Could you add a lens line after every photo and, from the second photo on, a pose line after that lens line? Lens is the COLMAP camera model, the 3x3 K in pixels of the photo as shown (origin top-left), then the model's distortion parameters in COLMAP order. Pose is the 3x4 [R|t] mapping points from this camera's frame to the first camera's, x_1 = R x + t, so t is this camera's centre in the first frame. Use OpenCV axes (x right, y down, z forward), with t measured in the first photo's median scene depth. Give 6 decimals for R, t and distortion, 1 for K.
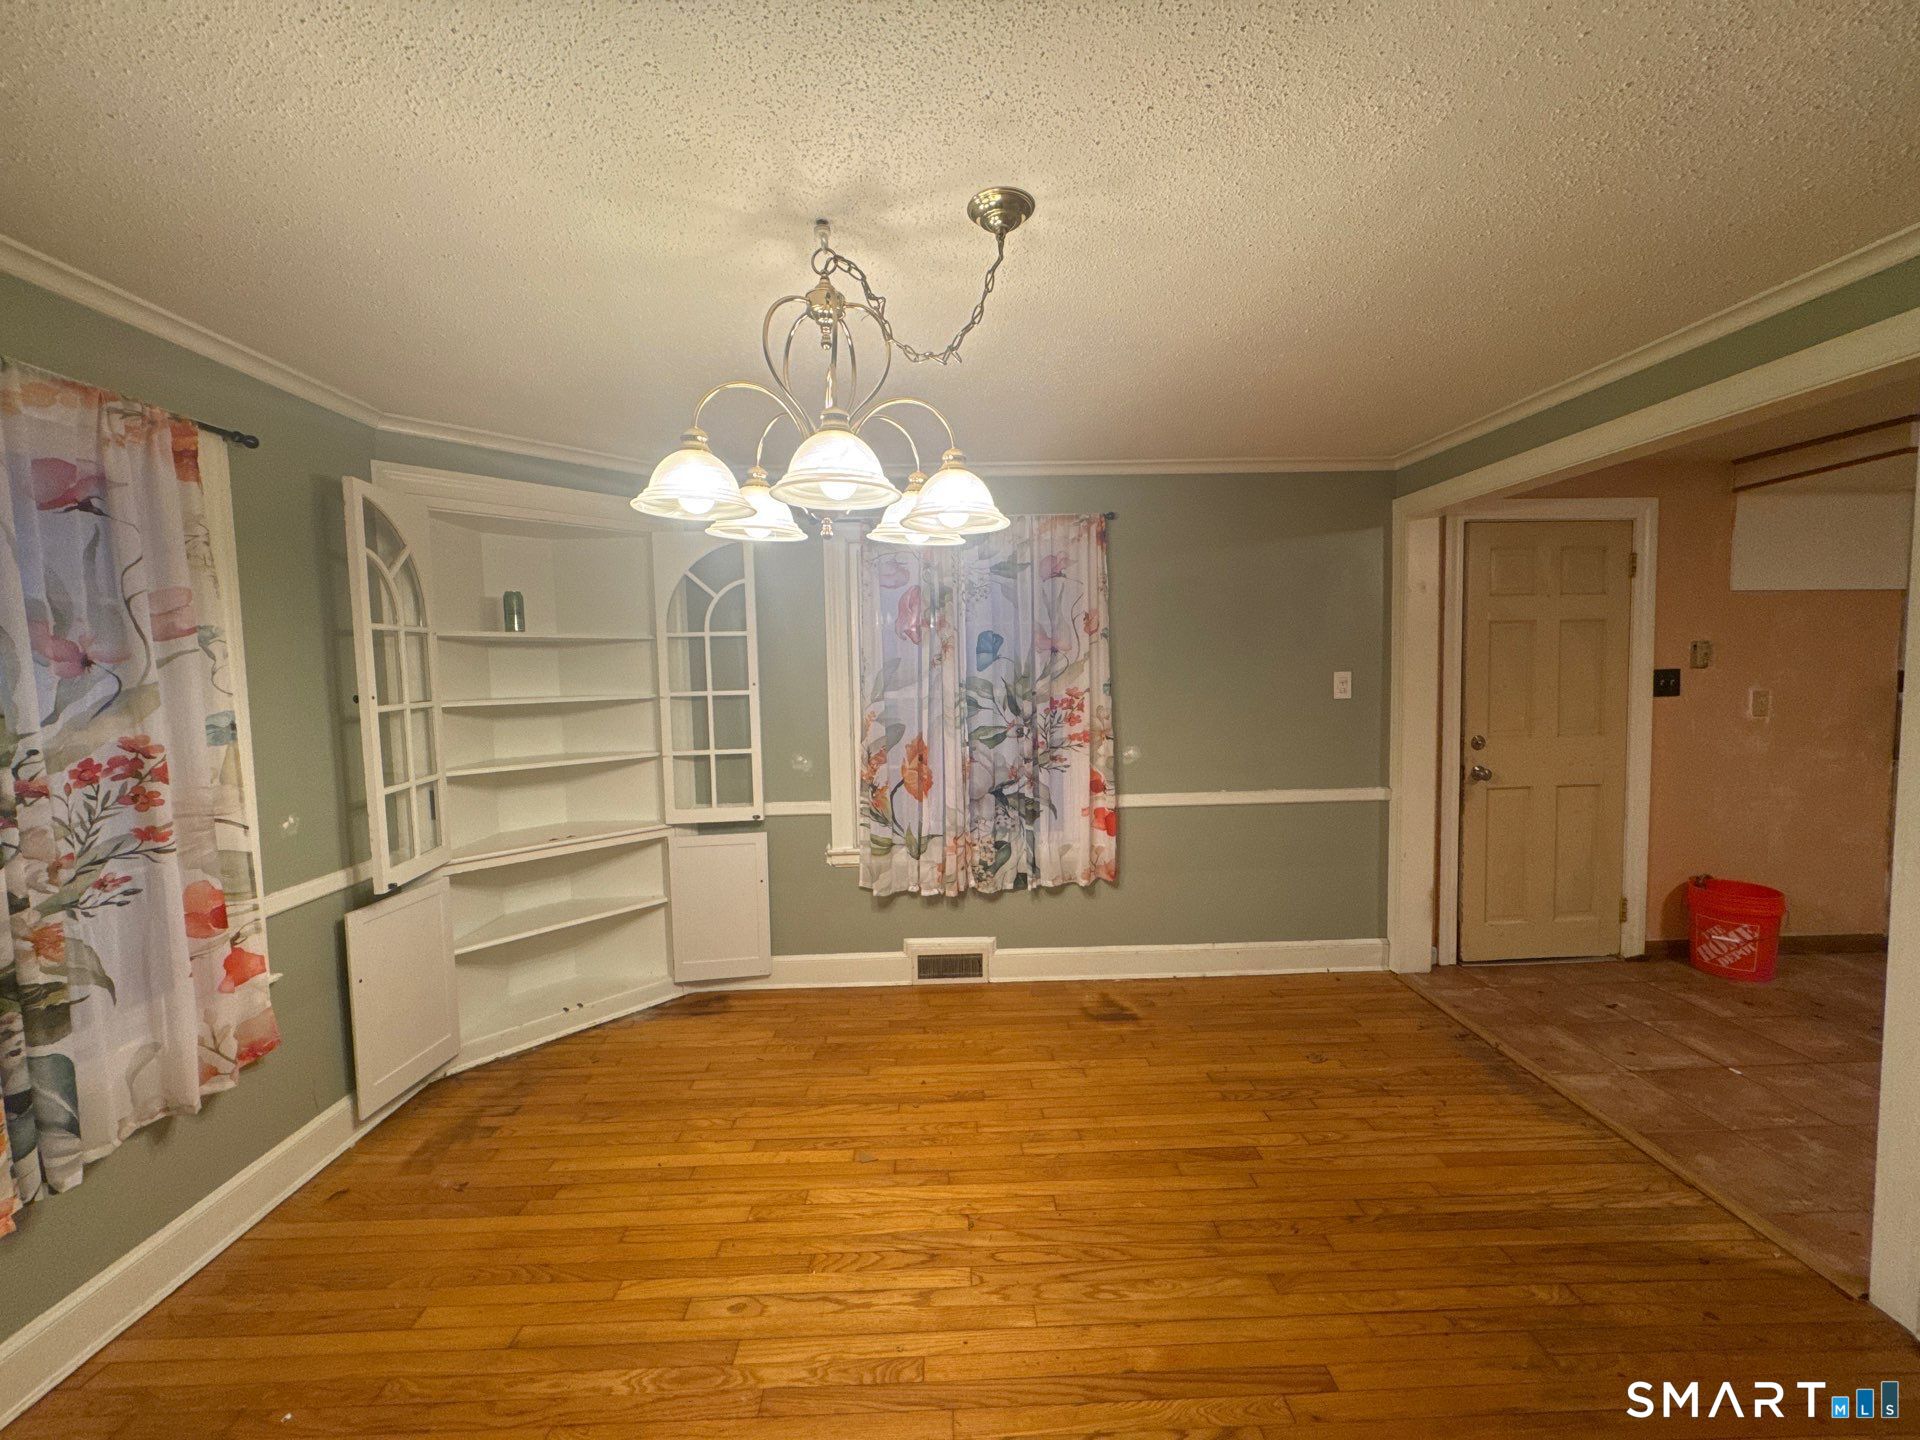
lens RADIAL K [[761.2, 0, 961.7], [0, 761.2, 716.3], [0, 0, 1]] dist [-0.000662, -0.000582]
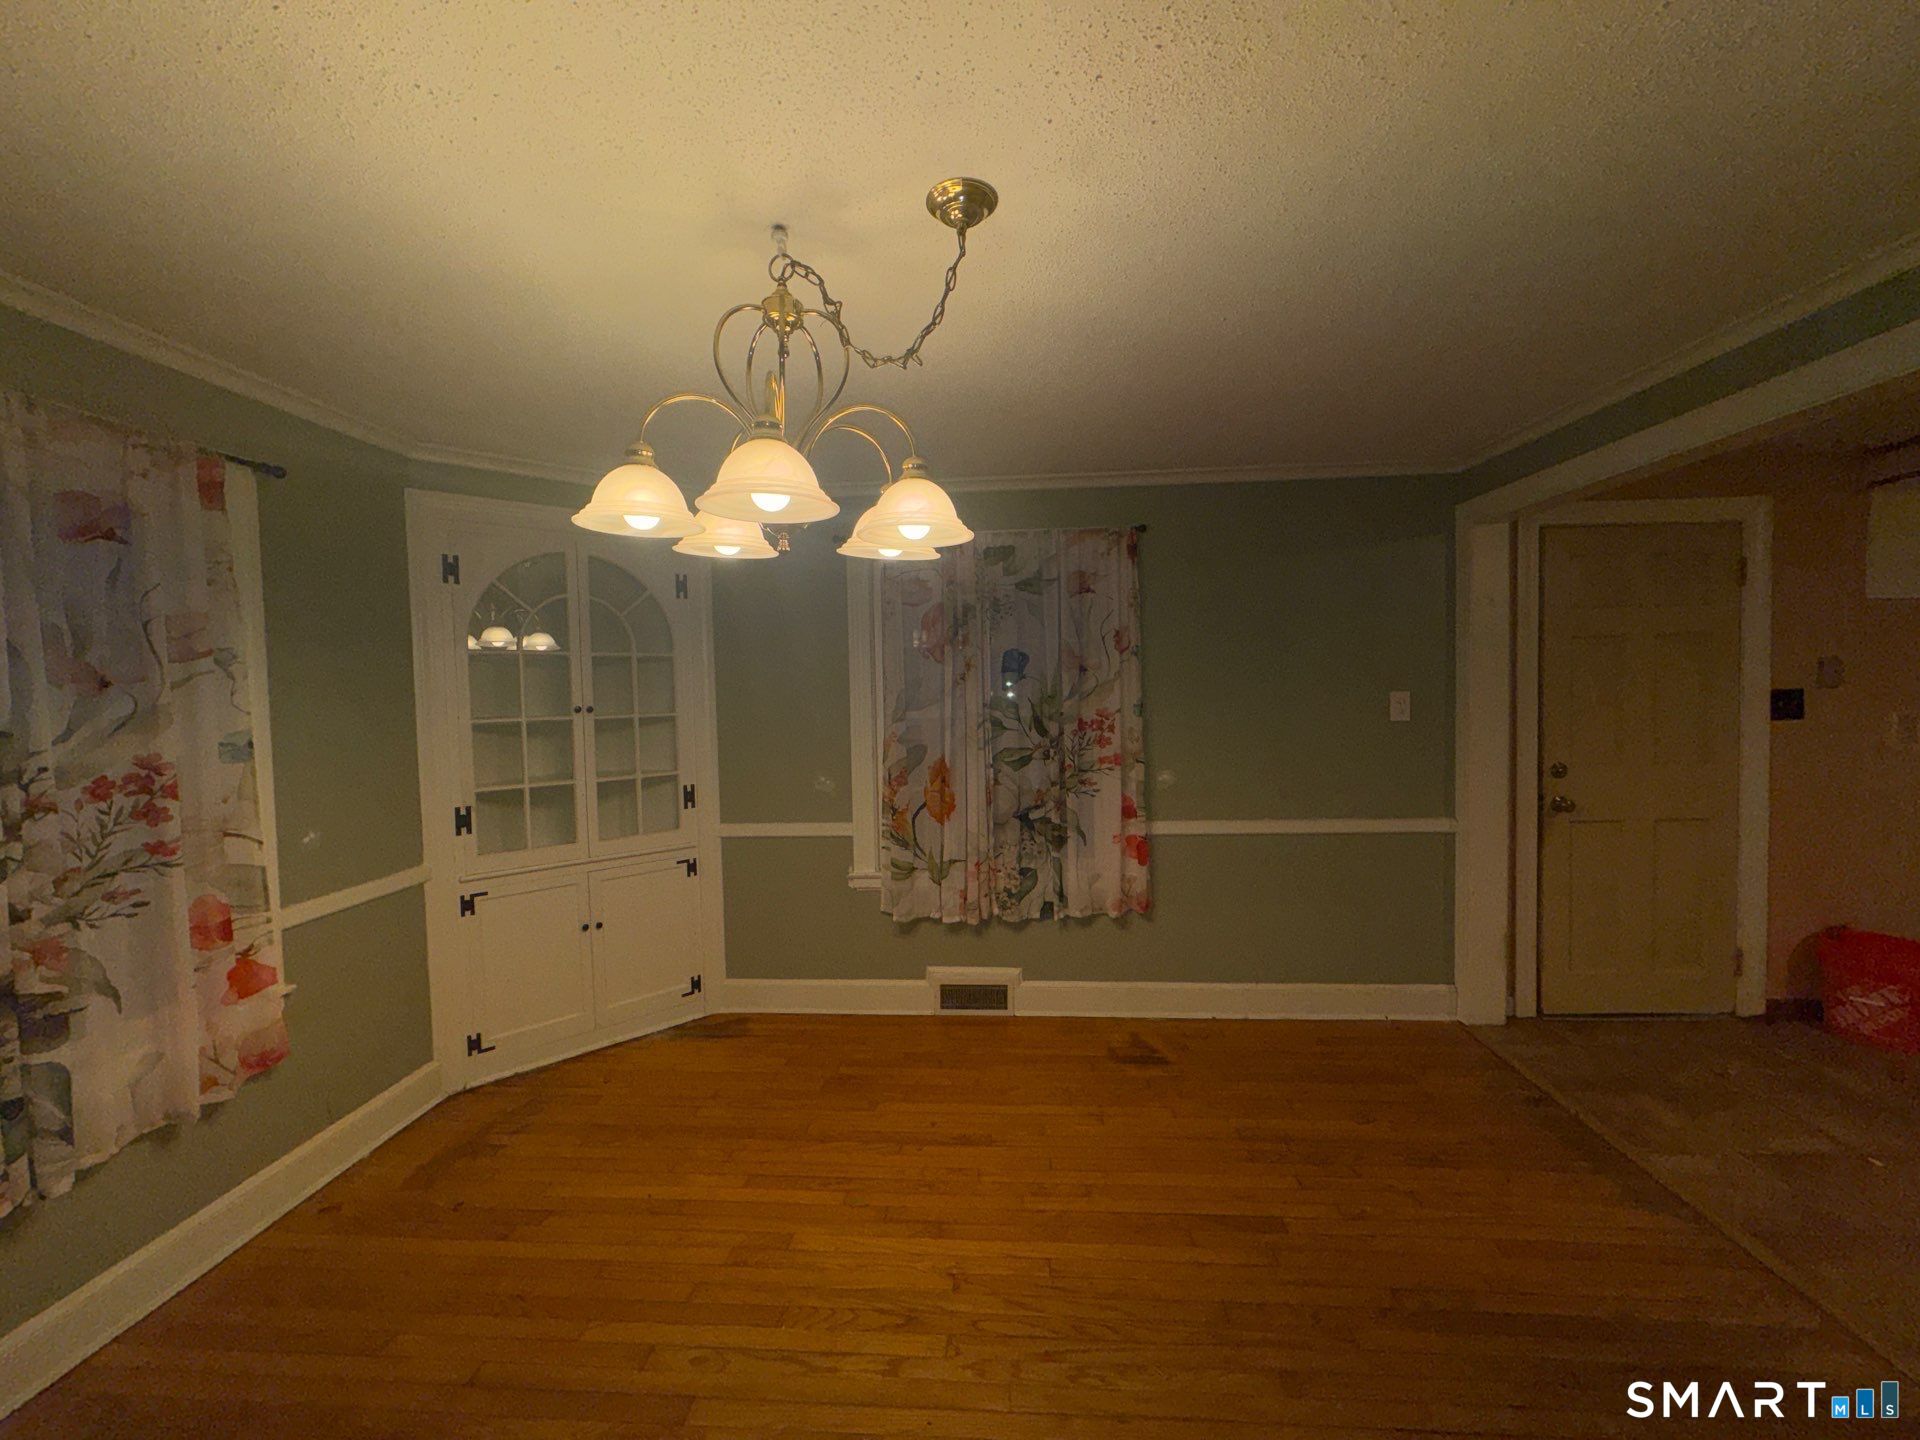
lens RADIAL K [[761.2, 0, 961.7], [0, 761.2, 716.3], [0, 0, 1]] dist [-0.000662, -0.000582]
pose [[0.995395, 0.003934, -0.095773, 0.071358], [-0.006136, 0.999723, -0.022705, -0.005245], [0.095657, 0.023188, 0.995144, 0.039199]]
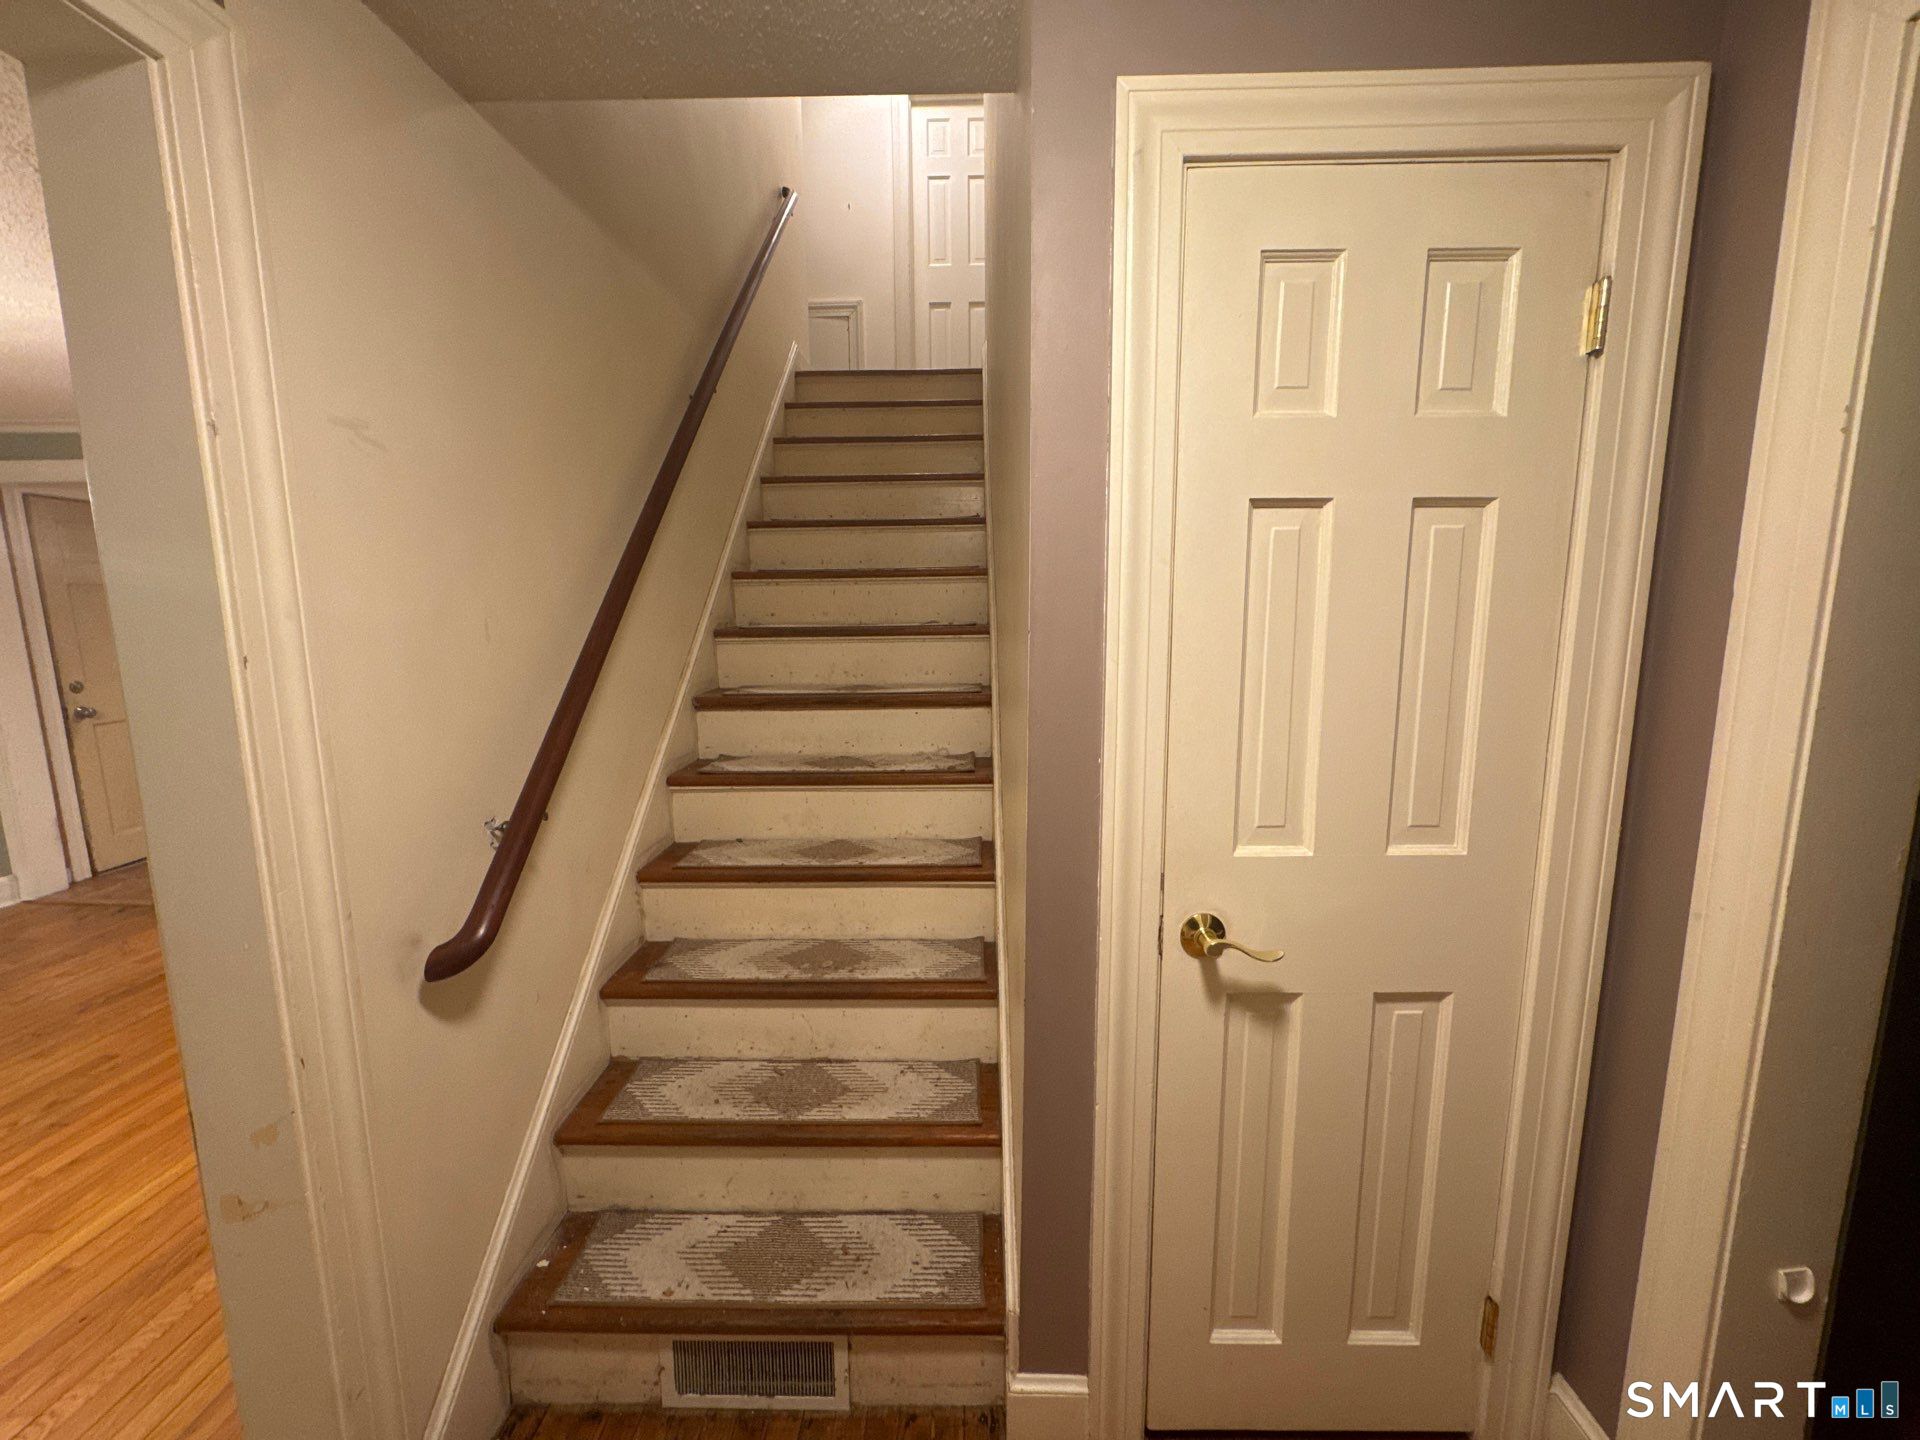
lens RADIAL K [[753.5, 0, 955.1], [0, 753.5, 716.4], [0, 0, 1]] dist [-0.000277, -0.000102]
pose [[0.047284, -0.120442, 0.991594, -0.497220], [0.070331, 0.990642, 0.116973, 0.046223], [-0.996402, 0.064208, 0.055312, -0.495013]]
